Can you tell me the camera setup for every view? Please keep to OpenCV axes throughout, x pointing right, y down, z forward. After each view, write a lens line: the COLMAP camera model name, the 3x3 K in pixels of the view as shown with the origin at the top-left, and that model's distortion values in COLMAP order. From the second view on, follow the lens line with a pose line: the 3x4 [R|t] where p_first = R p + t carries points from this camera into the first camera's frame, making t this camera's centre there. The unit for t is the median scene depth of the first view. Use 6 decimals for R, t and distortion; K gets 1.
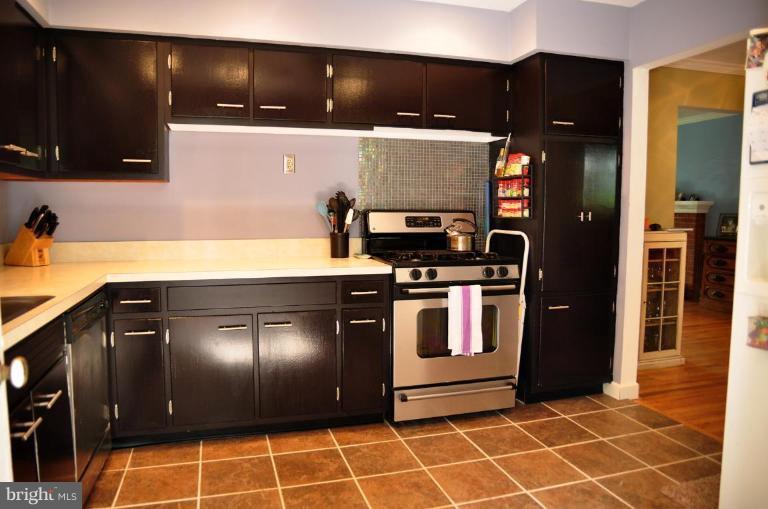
lens RADIAL K [[532.1, 0, 384.2], [0, 532.1, 252.7], [0, 0, 1]] dist [-0.088936, 0.026410]
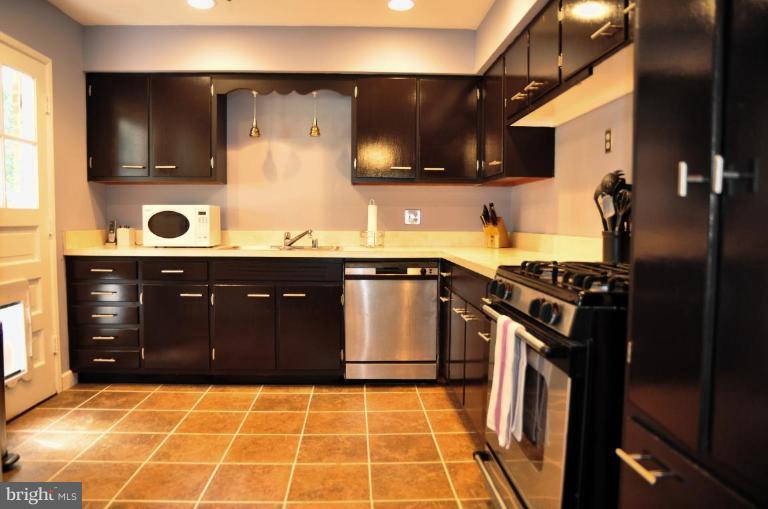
lens RADIAL K [[532.1, 0, 385.4], [0, 532.1, 255.3], [0, 0, 1]] dist [-0.088936, 0.026410]
pose [[-0.230036, 0.056526, -0.971539, 0.906358], [-0.085222, 0.993307, 0.077970, -0.051037], [0.969444, 0.100732, -0.223679, 1.225765]]
